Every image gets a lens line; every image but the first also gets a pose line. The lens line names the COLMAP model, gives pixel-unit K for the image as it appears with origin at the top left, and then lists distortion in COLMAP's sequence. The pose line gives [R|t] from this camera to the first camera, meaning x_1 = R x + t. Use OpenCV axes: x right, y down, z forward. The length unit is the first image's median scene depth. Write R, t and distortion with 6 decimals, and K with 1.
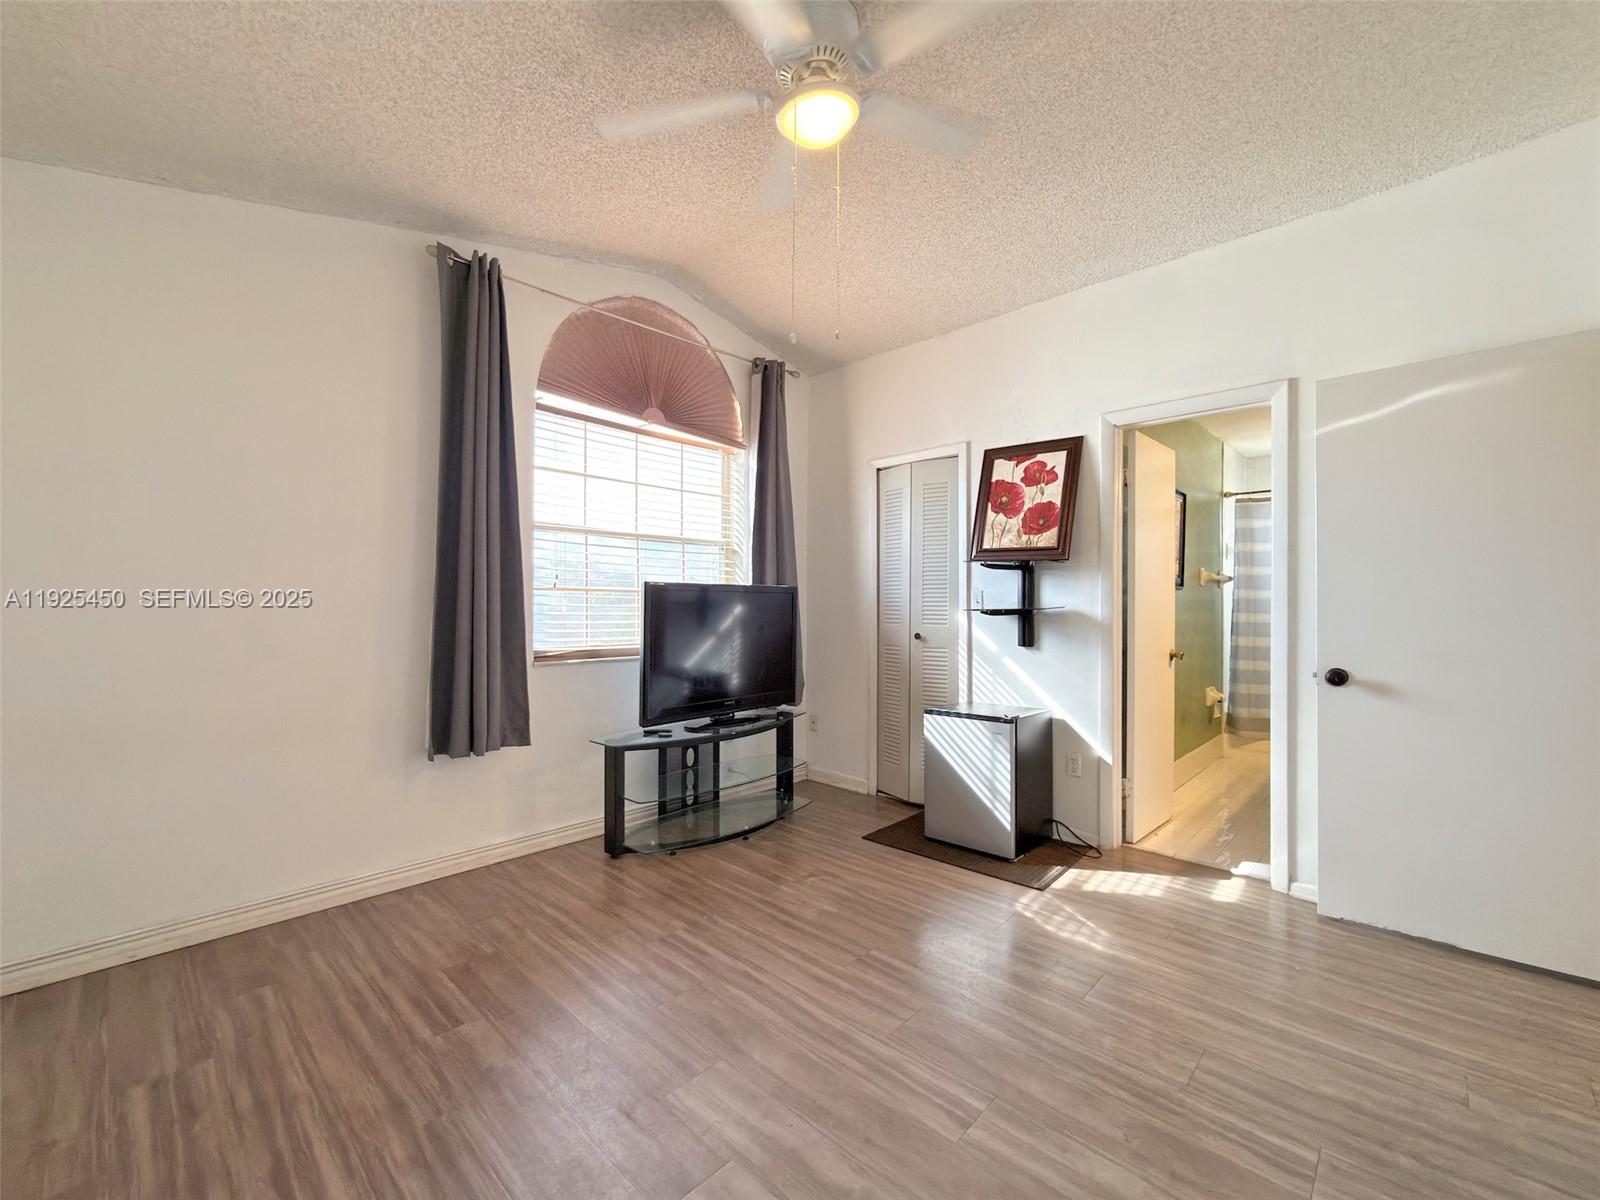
lens RADIAL K [[650.3, 0, 800.5], [0, 650.3, 612.4], [0, 0, 1]] dist [-0.004843, 0.001547]
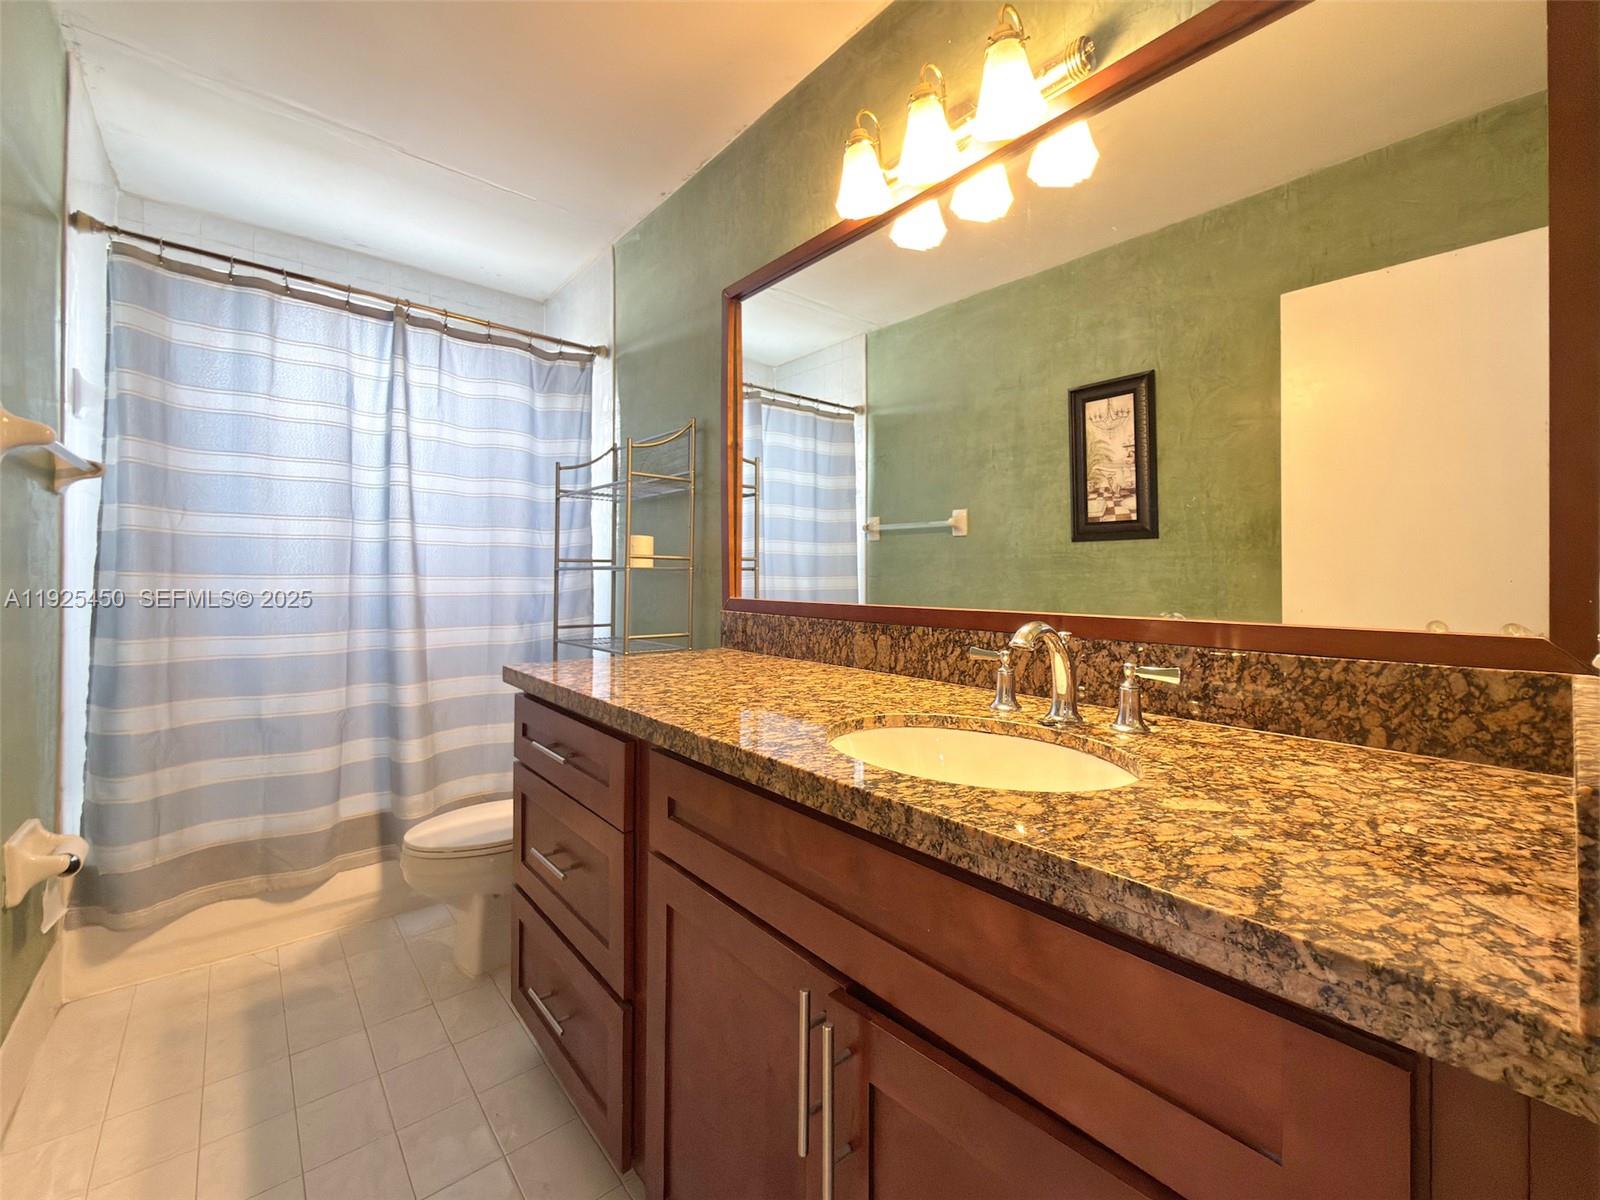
lens RADIAL K [[650.3, 0, 796.7], [0, 650.3, 576.6], [0, 0, 1]] dist [-0.004843, 0.001547]
pose [[0.126706, 0.000960, 0.991940, 0.635073], [-0.004463, 0.999990, -0.000398, 0.003603], [-0.991930, -0.004376, 0.126709, 1.005307]]
